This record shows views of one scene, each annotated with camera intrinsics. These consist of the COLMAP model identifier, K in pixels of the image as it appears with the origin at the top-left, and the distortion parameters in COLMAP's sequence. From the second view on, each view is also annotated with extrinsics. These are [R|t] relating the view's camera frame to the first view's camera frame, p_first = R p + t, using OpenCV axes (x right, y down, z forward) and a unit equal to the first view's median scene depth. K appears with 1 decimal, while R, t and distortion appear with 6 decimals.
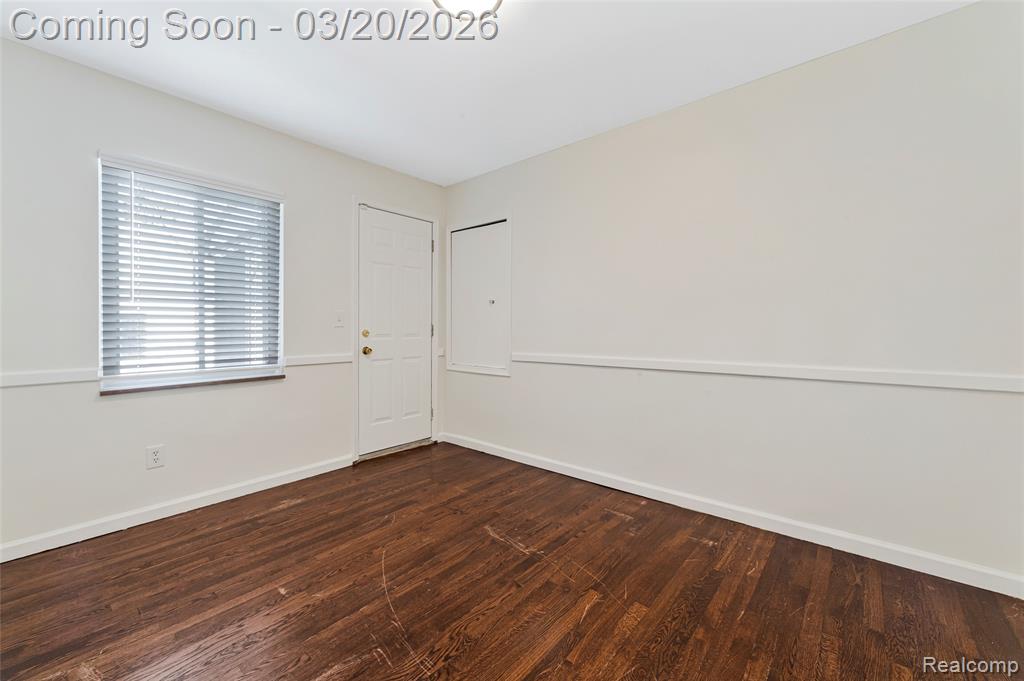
lens RADIAL K [[410.7, 0, 511.4], [0, 410.7, 335.5], [0, 0, 1]] dist [-0.006219, 0.000128]
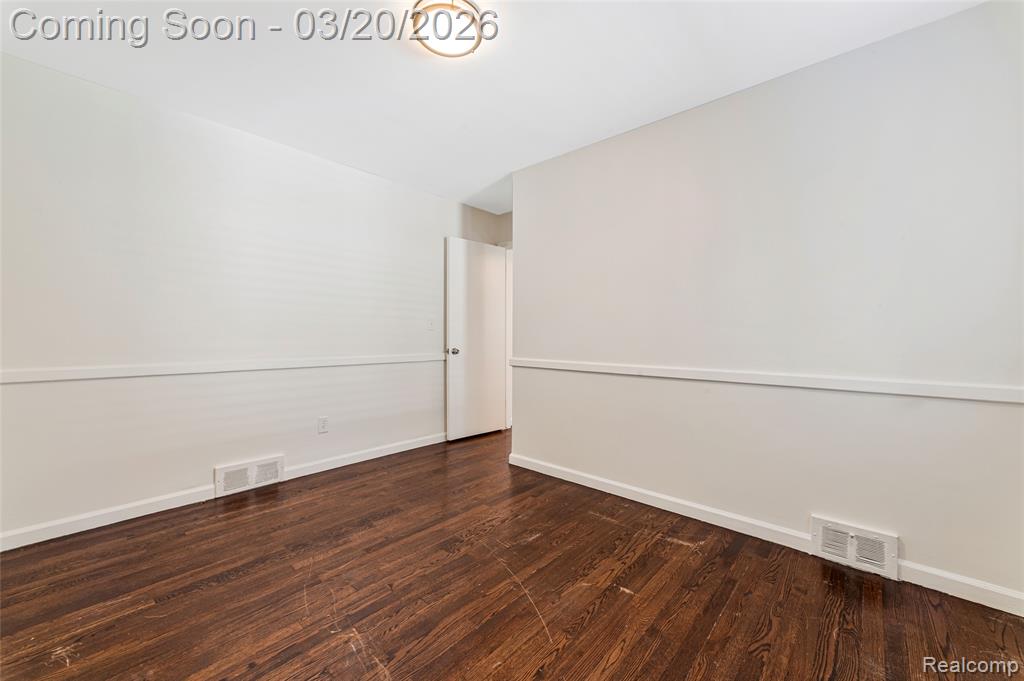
lens RADIAL K [[410.7, 0, 512.5], [0, 410.7, 336.9], [0, 0, 1]] dist [-0.006219, 0.000128]
pose [[-0.999446, -0.006590, 0.032619, -0.307562], [-0.005898, 0.999756, 0.021268, -0.016385], [-0.032751, 0.021063, -0.999242, 1.980475]]
